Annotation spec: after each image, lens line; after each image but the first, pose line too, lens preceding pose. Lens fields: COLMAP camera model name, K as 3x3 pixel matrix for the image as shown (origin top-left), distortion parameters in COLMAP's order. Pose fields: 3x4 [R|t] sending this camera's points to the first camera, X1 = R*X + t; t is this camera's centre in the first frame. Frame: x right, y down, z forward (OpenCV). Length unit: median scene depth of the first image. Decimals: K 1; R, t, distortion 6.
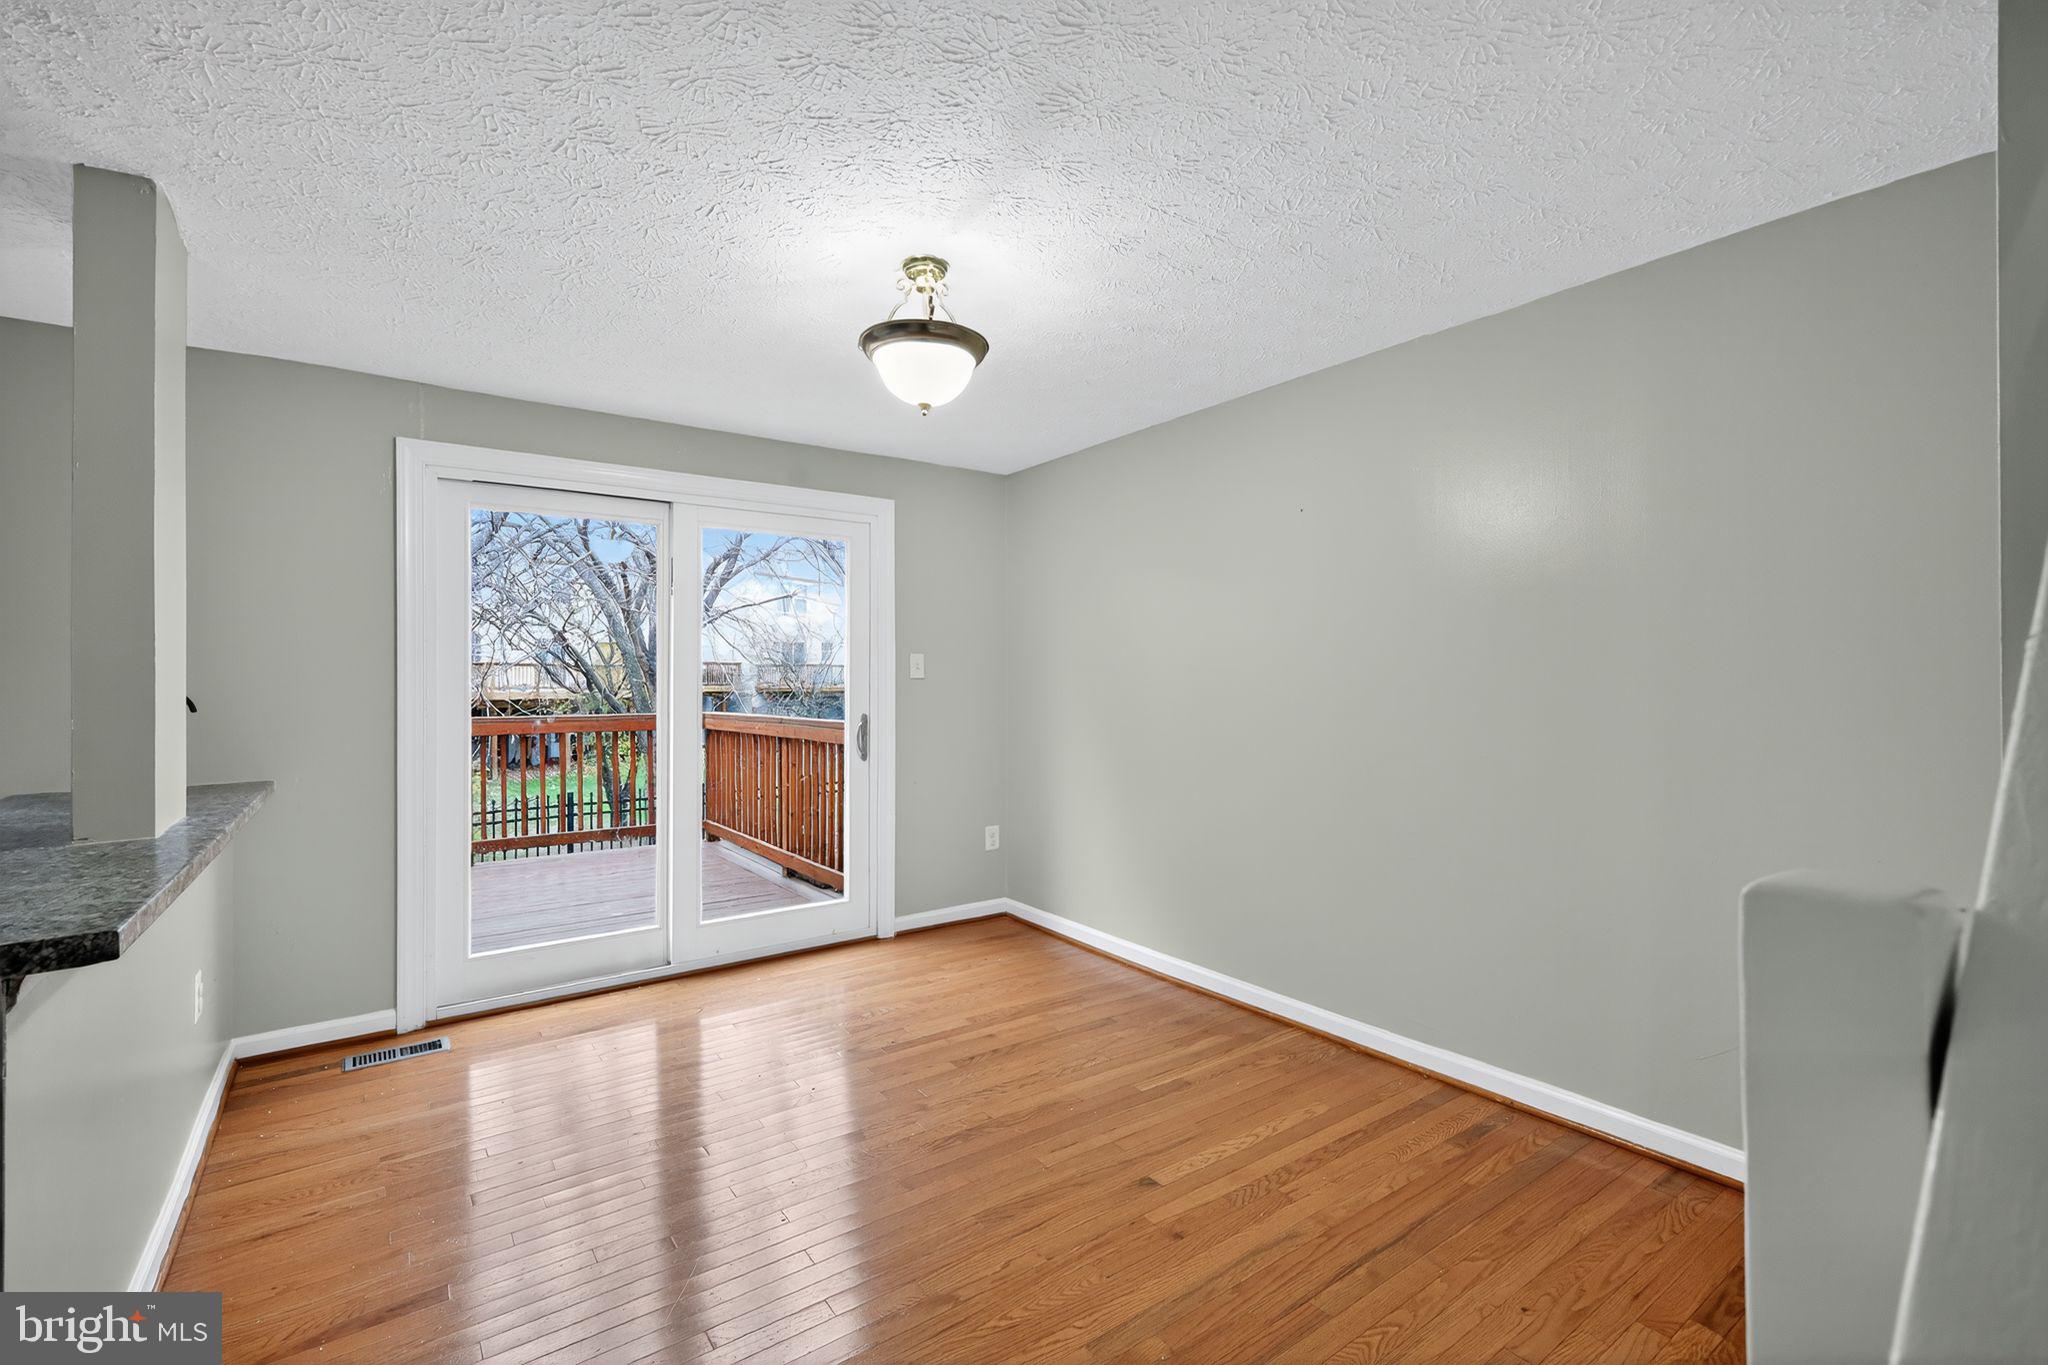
lens RADIAL K [[894.1, 0, 1019.9], [0, 894.1, 669.0], [0, 0, 1]] dist [0.001125, 0.000885]
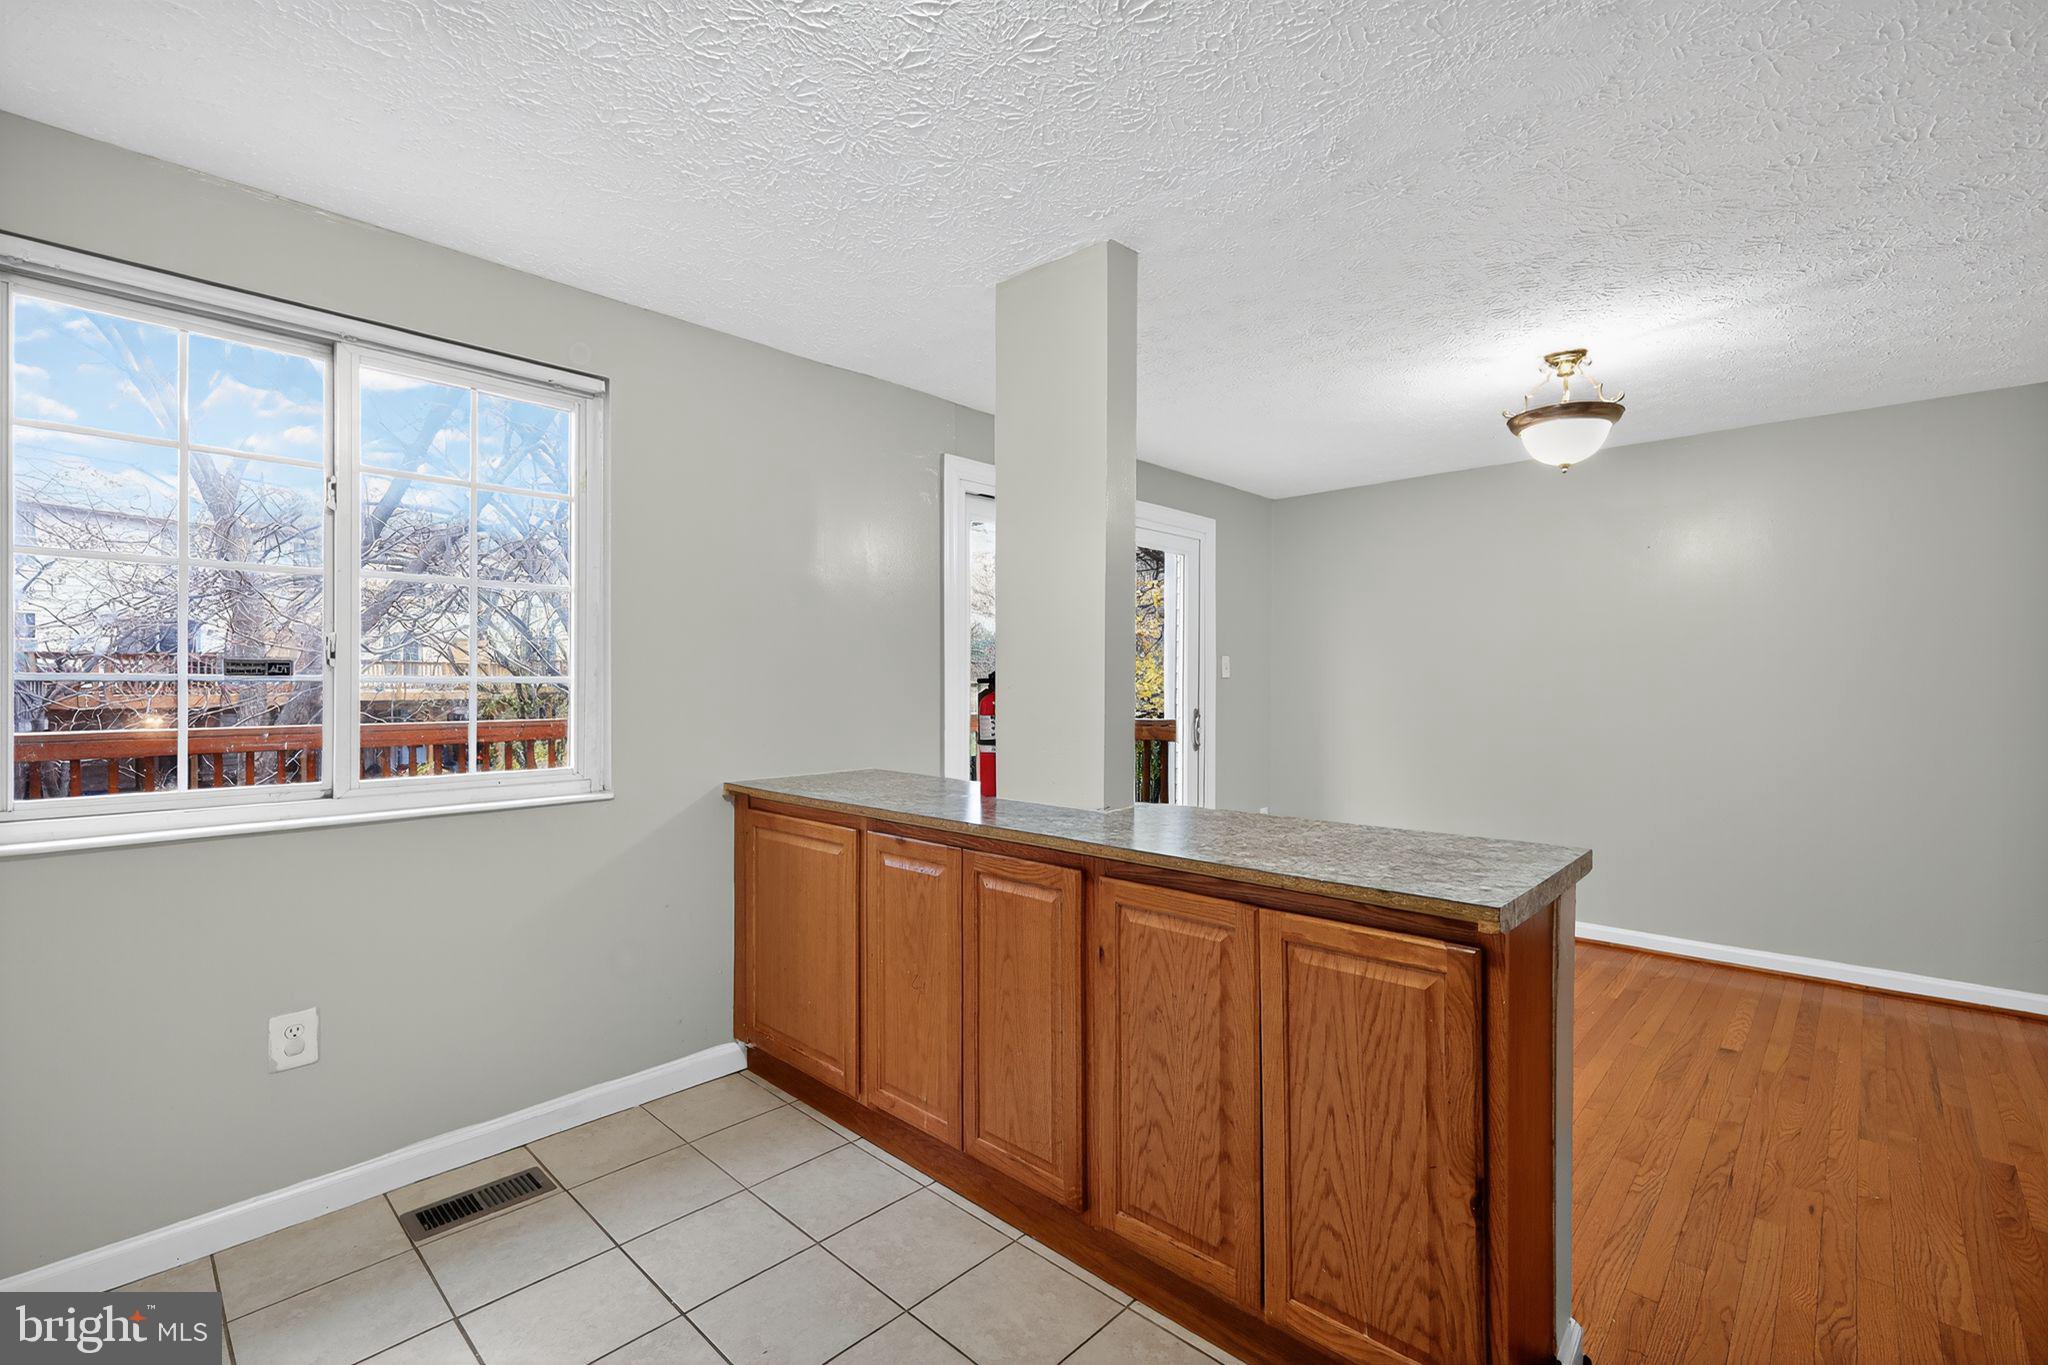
lens RADIAL K [[894.1, 0, 1026.3], [0, 894.1, 682.4], [0, 0, 1]] dist [0.001125, 0.000885]
pose [[0.982008, 0.004349, 0.188789, -1.097848], [-0.007139, 0.999875, 0.014103, 0.003051], [-0.188704, -0.015197, 0.981916, -0.118188]]
